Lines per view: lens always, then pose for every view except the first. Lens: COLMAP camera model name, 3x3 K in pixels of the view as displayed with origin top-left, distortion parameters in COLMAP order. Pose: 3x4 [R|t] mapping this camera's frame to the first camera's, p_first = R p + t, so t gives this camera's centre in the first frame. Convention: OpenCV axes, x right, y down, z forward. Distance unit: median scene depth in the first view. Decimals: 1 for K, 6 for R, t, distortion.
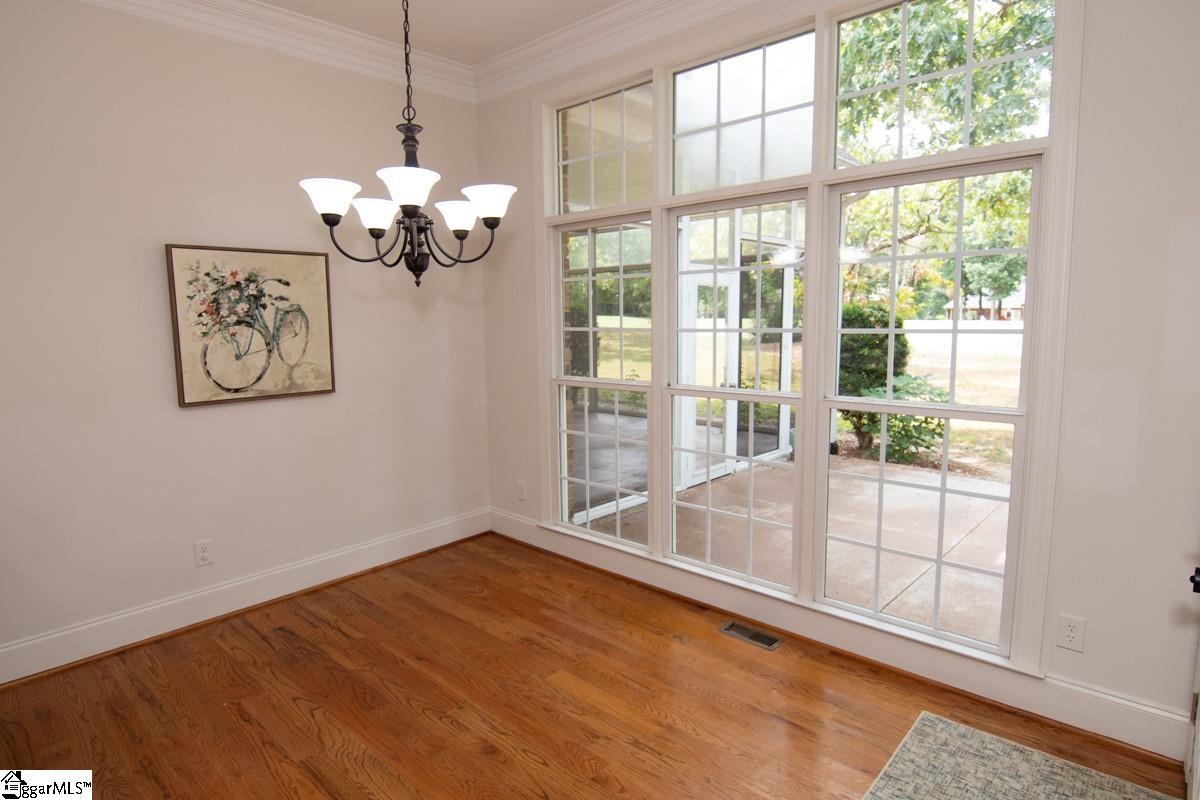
lens RADIAL K [[671.6, 0, 602.6], [0, 671.6, 395.5], [0, 0, 1]] dist [-0.022813, -0.000976]
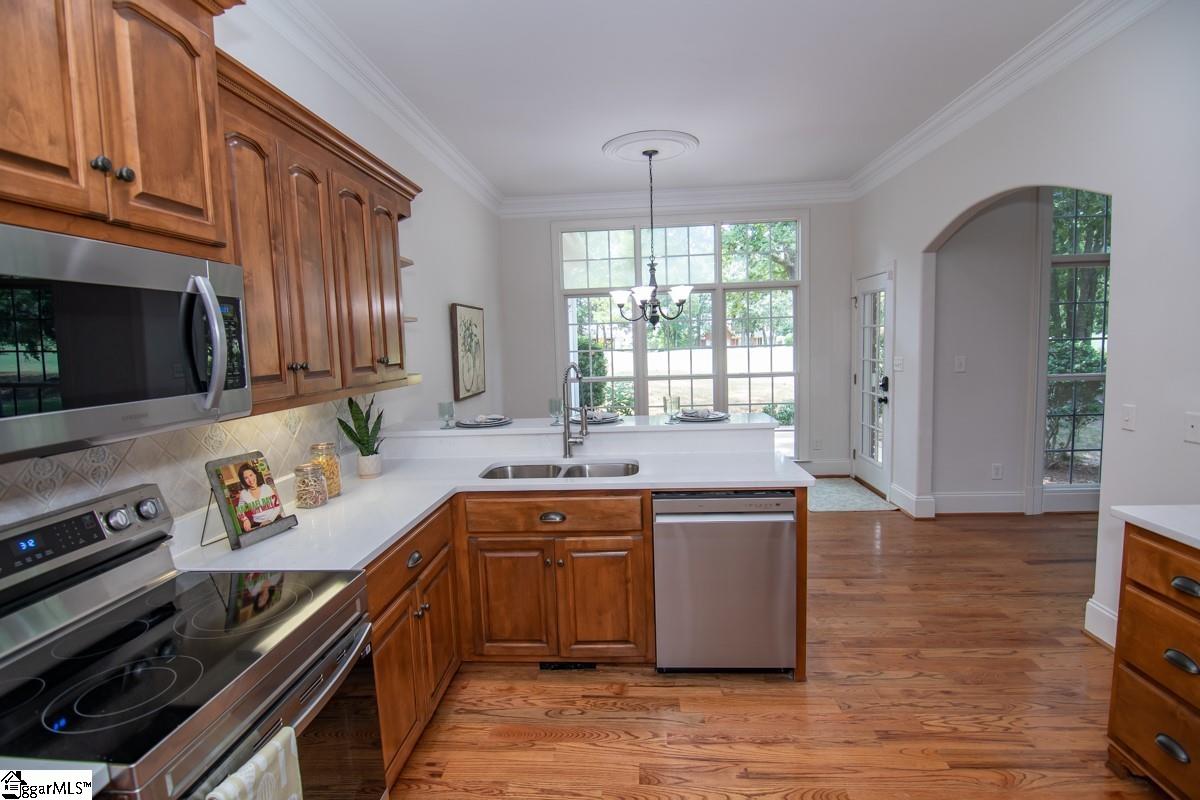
lens RADIAL K [[584.2, 0, 599.2], [0, 584.2, 399.1], [0, 0, 1]] dist [-0.011426, -0.006828]
pose [[0.779678, -0.075975, 0.621555, -1.348912], [0.101832, 0.994783, -0.006142, 0.061216], [-0.617846, 0.068083, 0.783346, -0.373744]]
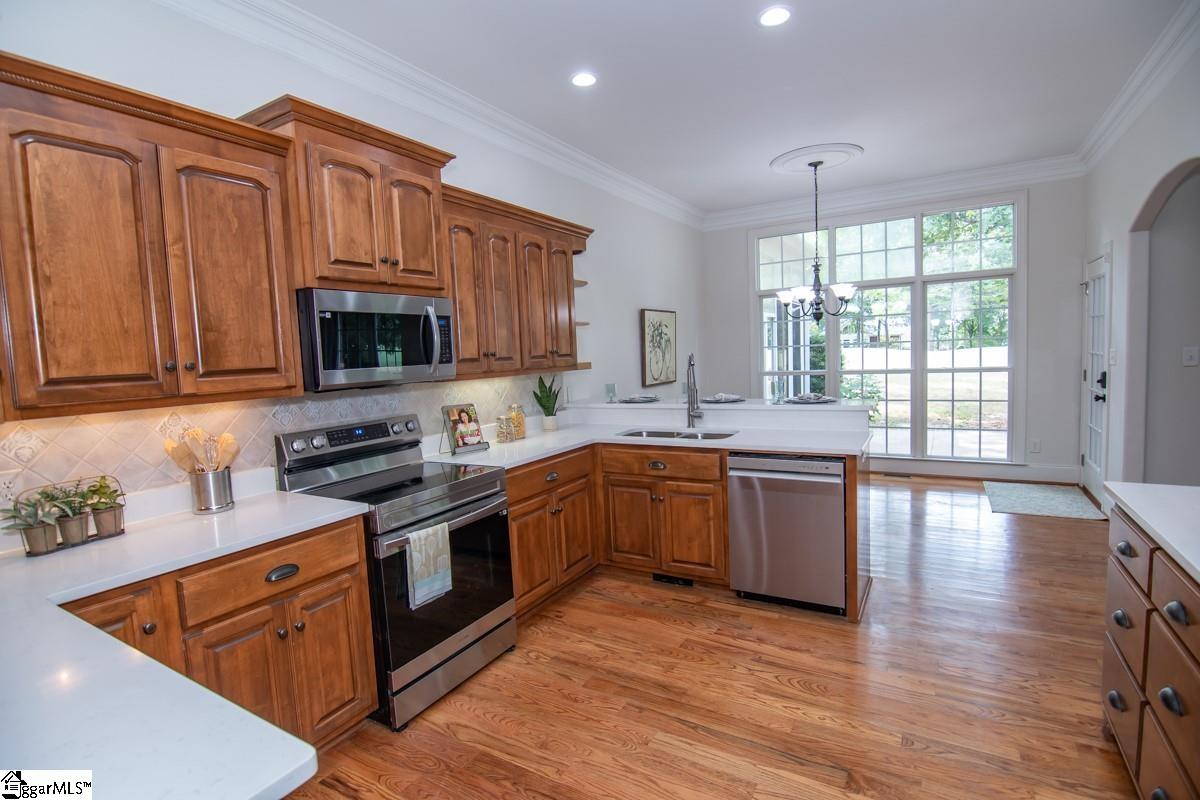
lens RADIAL K [[584.2, 0, 590.0], [0, 584.2, 402.7], [0, 0, 1]] dist [-0.011426, -0.006828]
pose [[0.980026, -0.049032, 0.192730, -1.232170], [0.057549, 0.997587, -0.038837, 0.136007], [-0.190361, 0.049153, 0.980483, -0.792878]]
